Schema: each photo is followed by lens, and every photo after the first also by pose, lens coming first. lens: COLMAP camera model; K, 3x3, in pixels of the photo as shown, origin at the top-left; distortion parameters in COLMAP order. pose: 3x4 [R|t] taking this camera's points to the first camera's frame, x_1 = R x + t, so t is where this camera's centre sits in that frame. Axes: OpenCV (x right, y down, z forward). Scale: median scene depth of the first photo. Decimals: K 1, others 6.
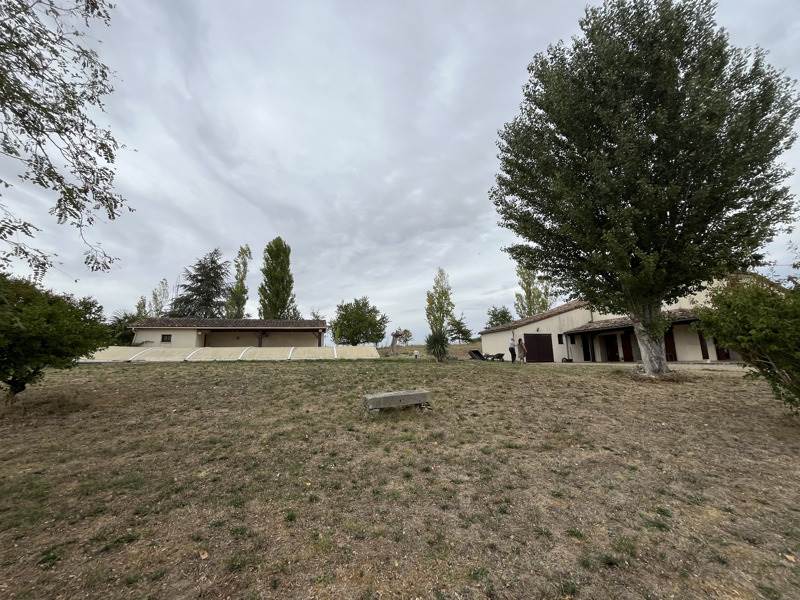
lens RADIAL K [[322.2, 0, 399.5], [0, 322.2, 302.4], [0, 0, 1]] dist [0.000160, 0.000046]
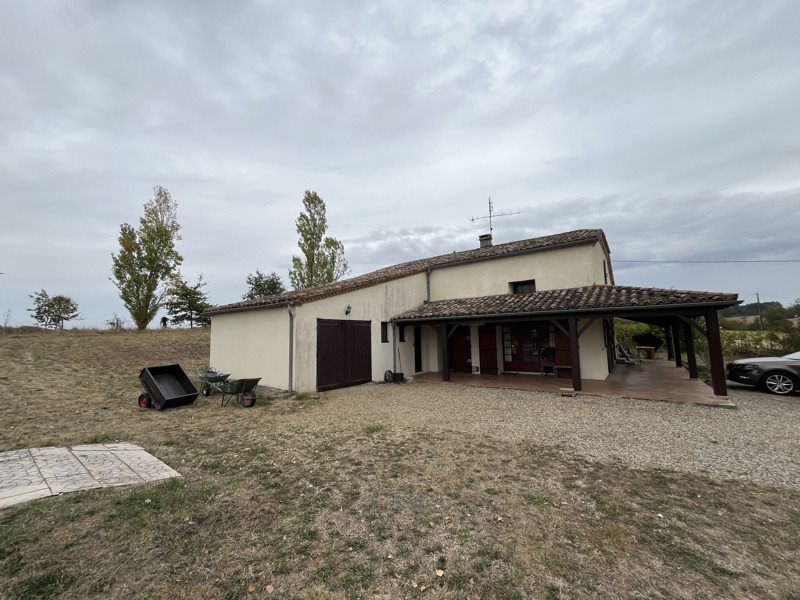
lens RADIAL K [[322.2, 0, 398.2], [0, 322.2, 302.3], [0, 0, 1]] dist [0.000160, 0.000046]
pose [[0.772285, 0.065919, 0.631847, 0.110434], [-0.105750, 0.994064, 0.025547, 0.029402], [-0.626412, -0.086548, 0.774672, 0.331897]]
